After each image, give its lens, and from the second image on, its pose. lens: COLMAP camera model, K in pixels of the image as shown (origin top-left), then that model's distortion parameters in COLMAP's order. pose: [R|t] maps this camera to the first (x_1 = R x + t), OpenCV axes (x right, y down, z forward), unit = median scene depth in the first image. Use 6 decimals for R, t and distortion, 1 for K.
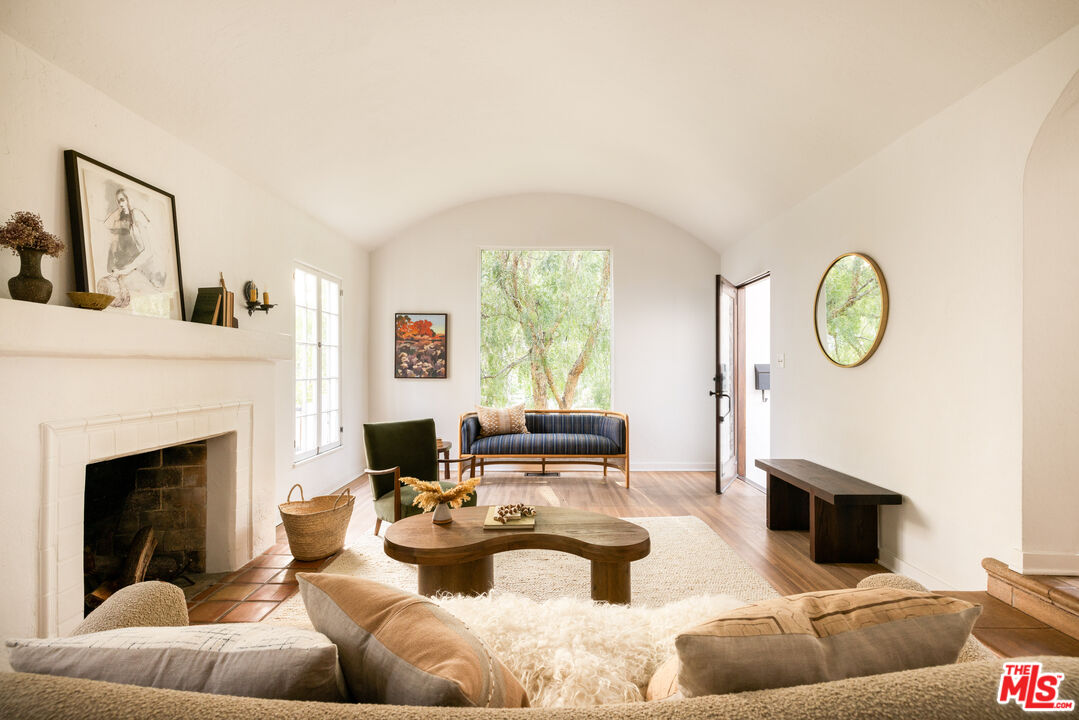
lens RADIAL K [[484.4, 0, 567.5], [0, 484.4, 357.8], [0, 0, 1]] dist [-0.000836, -0.000268]
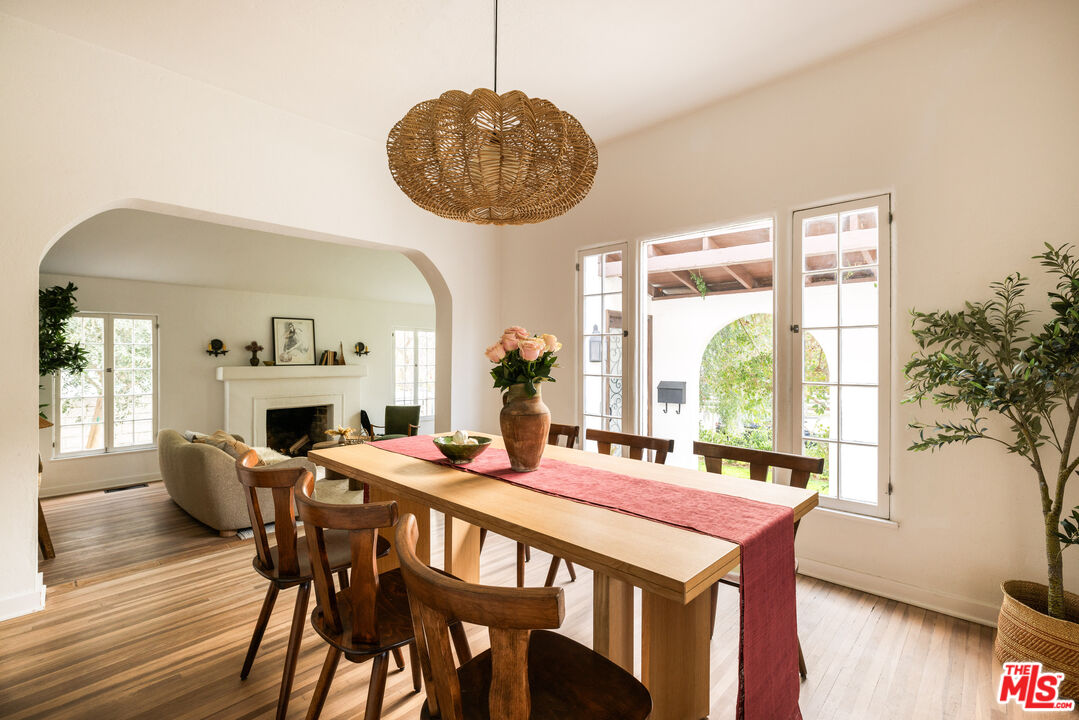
lens RADIAL K [[484.4, 0, 567.5], [0, 484.4, 357.8], [0, 0, 1]] dist [-0.000836, -0.000268]
pose [[0.742340, 0.001449, -0.670022, 1.100625], [0.009732, 0.999869, 0.012945, -0.066961], [0.669953, -0.016131, 0.742229, -0.053856]]
